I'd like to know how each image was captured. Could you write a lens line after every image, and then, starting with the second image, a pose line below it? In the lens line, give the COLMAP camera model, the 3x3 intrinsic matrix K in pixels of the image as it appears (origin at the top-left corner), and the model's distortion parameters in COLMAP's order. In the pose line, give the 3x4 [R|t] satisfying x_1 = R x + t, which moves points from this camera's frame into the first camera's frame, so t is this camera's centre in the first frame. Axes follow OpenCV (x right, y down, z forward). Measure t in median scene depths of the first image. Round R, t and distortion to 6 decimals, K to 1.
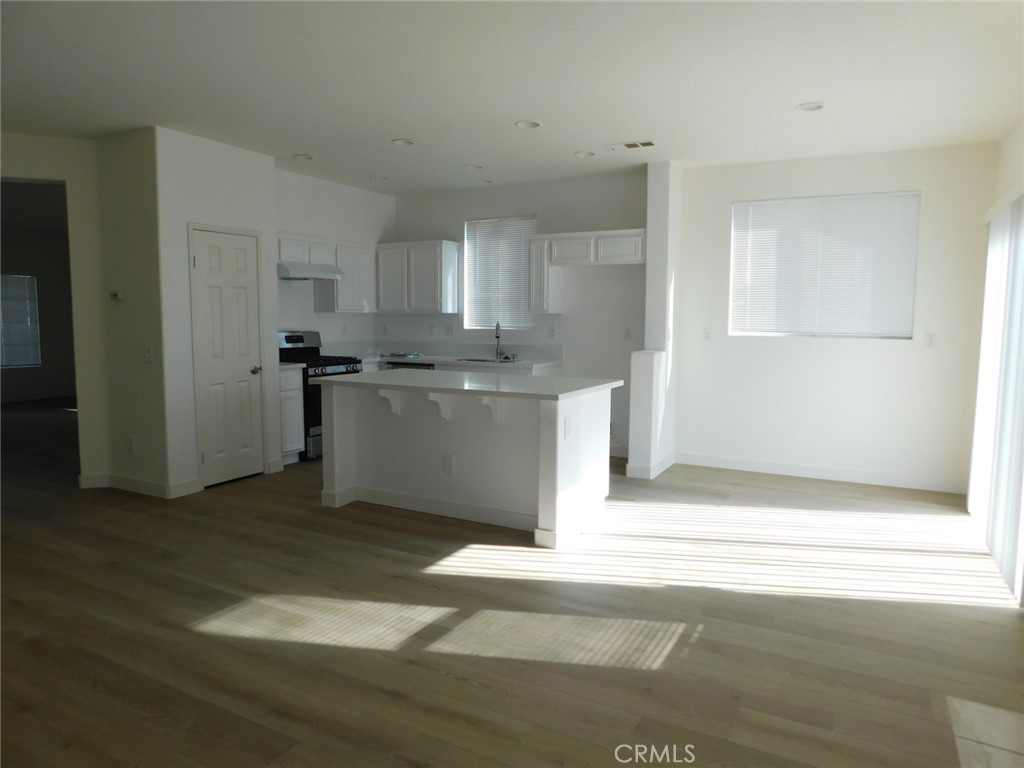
lens RADIAL K [[675.9, 0, 515.3], [0, 675.9, 378.1], [0, 0, 1]] dist [-0.067397, 0.049412]
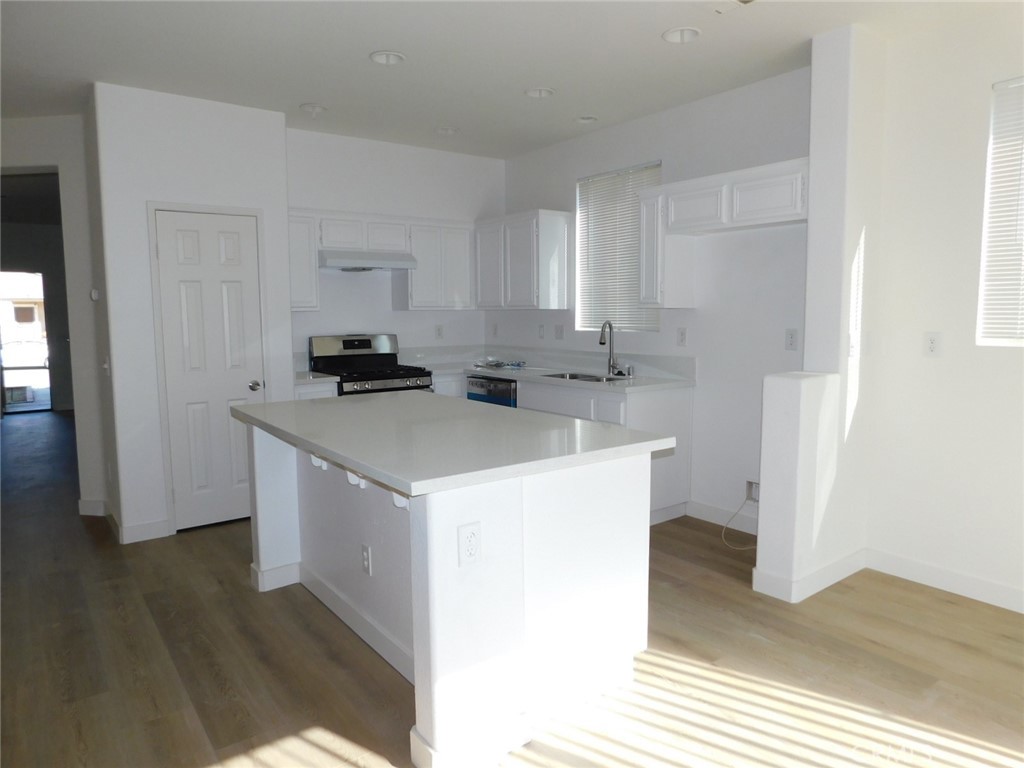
lens RADIAL K [[675.9, 0, 515.3], [0, 675.9, 378.1], [0, 0, 1]] dist [-0.067397, 0.049412]
pose [[0.909302, 0.027343, -0.415238, 0.202916], [-0.024821, 0.999626, 0.011470, -0.034809], [0.415396, -0.000124, 0.909641, 0.378211]]
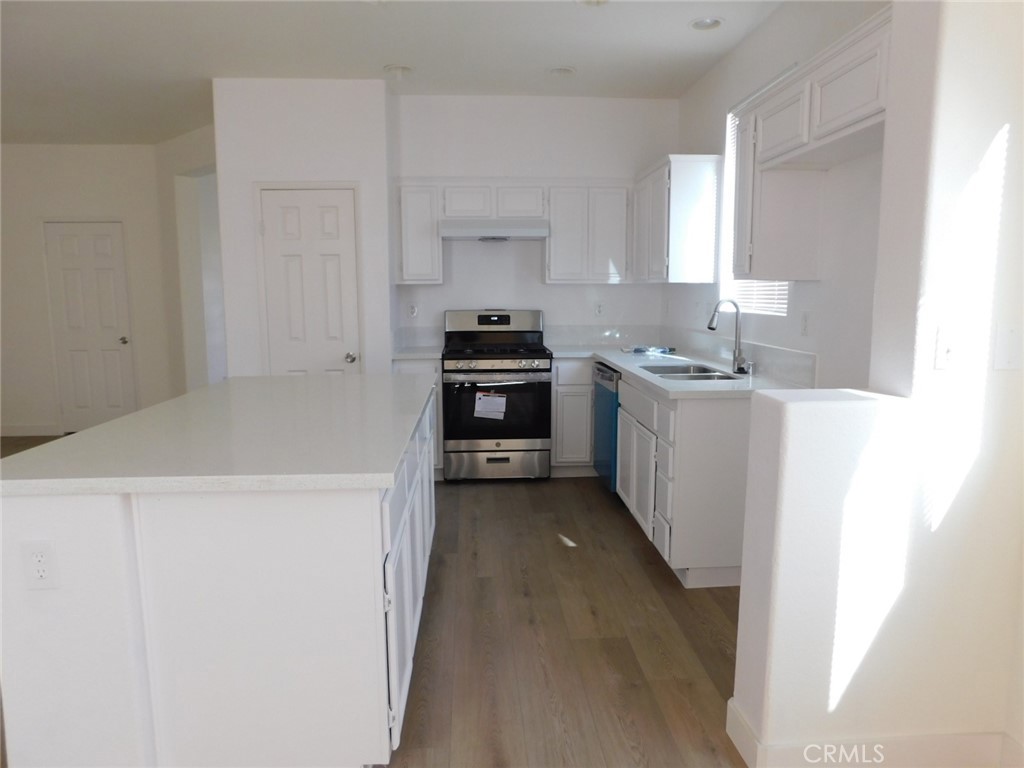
lens RADIAL K [[675.9, 0, 515.3], [0, 675.9, 378.1], [0, 0, 1]] dist [-0.067397, 0.049412]
pose [[0.541127, 0.102235, -0.834703, 0.363407], [-0.069414, 0.994626, 0.076823, -0.058658], [0.838071, 0.016369, 0.545315, 0.672354]]
